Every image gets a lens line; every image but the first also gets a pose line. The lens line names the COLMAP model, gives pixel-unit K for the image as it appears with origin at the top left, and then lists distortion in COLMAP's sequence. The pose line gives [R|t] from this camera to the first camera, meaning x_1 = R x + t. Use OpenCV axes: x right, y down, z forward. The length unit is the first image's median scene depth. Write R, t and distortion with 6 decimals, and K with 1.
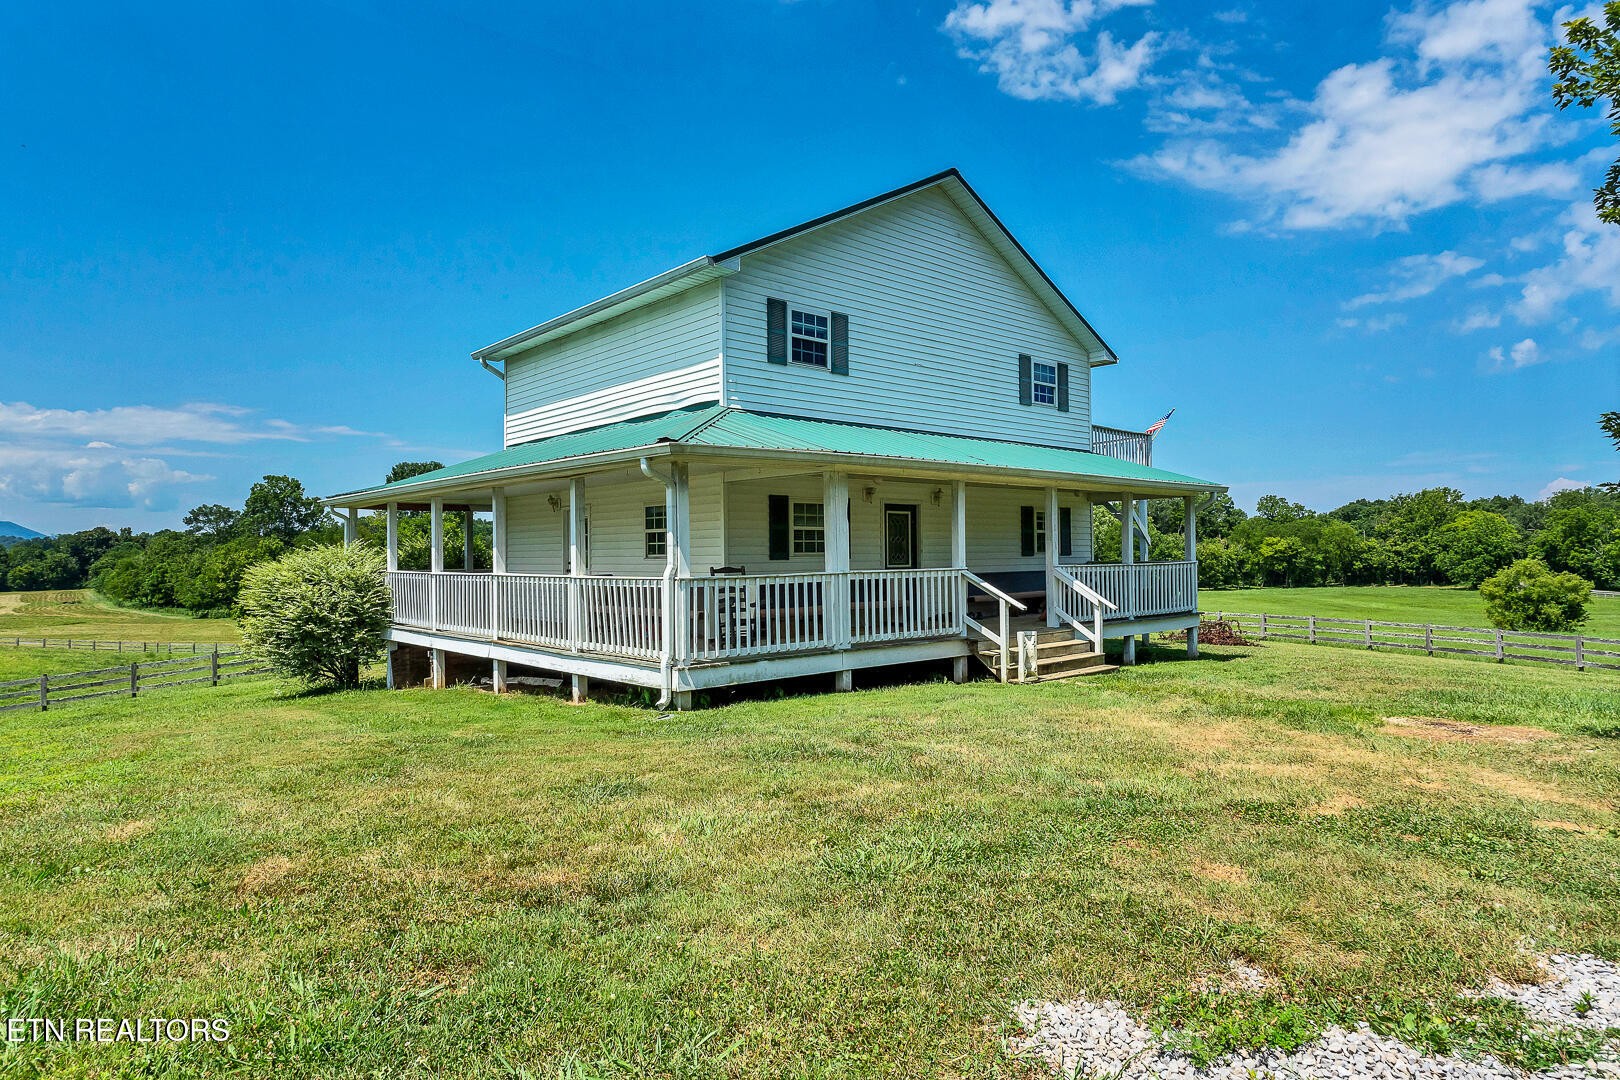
lens RADIAL K [[933.5, 0, 810.0], [0, 933.5, 540.0], [0, 0, 1]] dist [-0.002780, -0.000675]
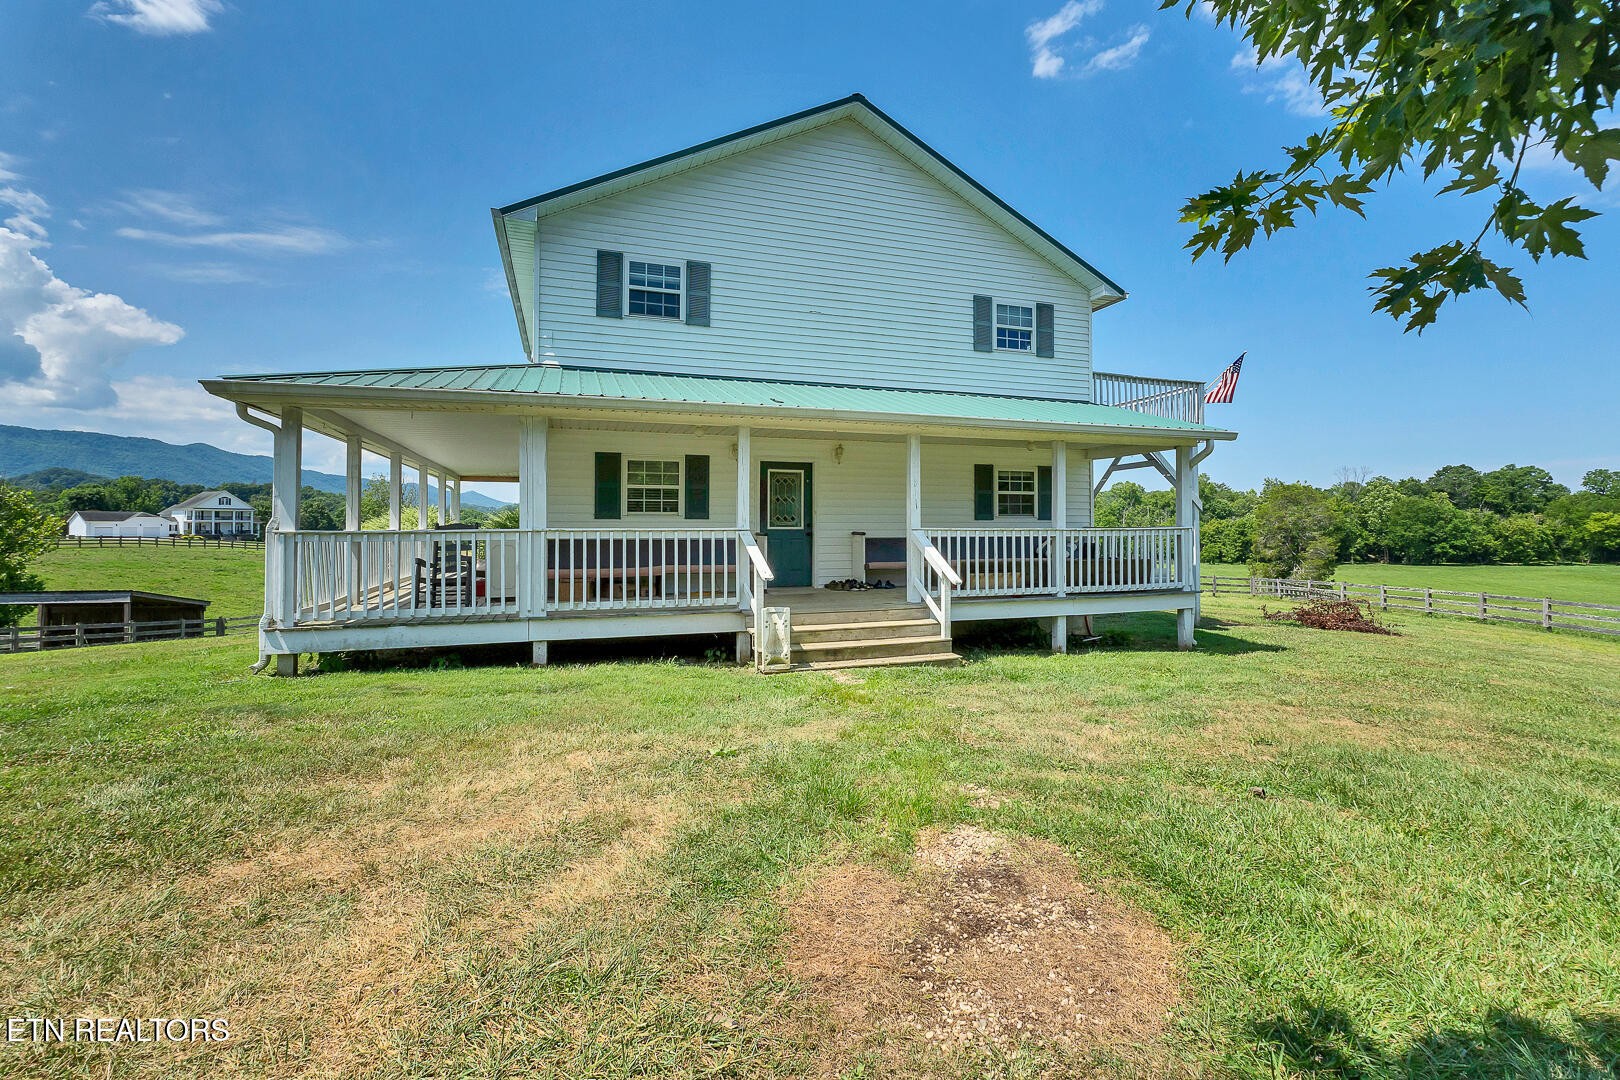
lens RADIAL K [[705.6, 0, 814.4], [0, 705.6, 515.3], [0, 0, 1]] dist [-0.004977, -0.000285]
pose [[0.924031, 0.000611, -0.382317, 0.392803], [-0.000766, 1.000000, -0.000253, 0.015086], [0.382316, 0.000526, 0.924031, 0.358913]]
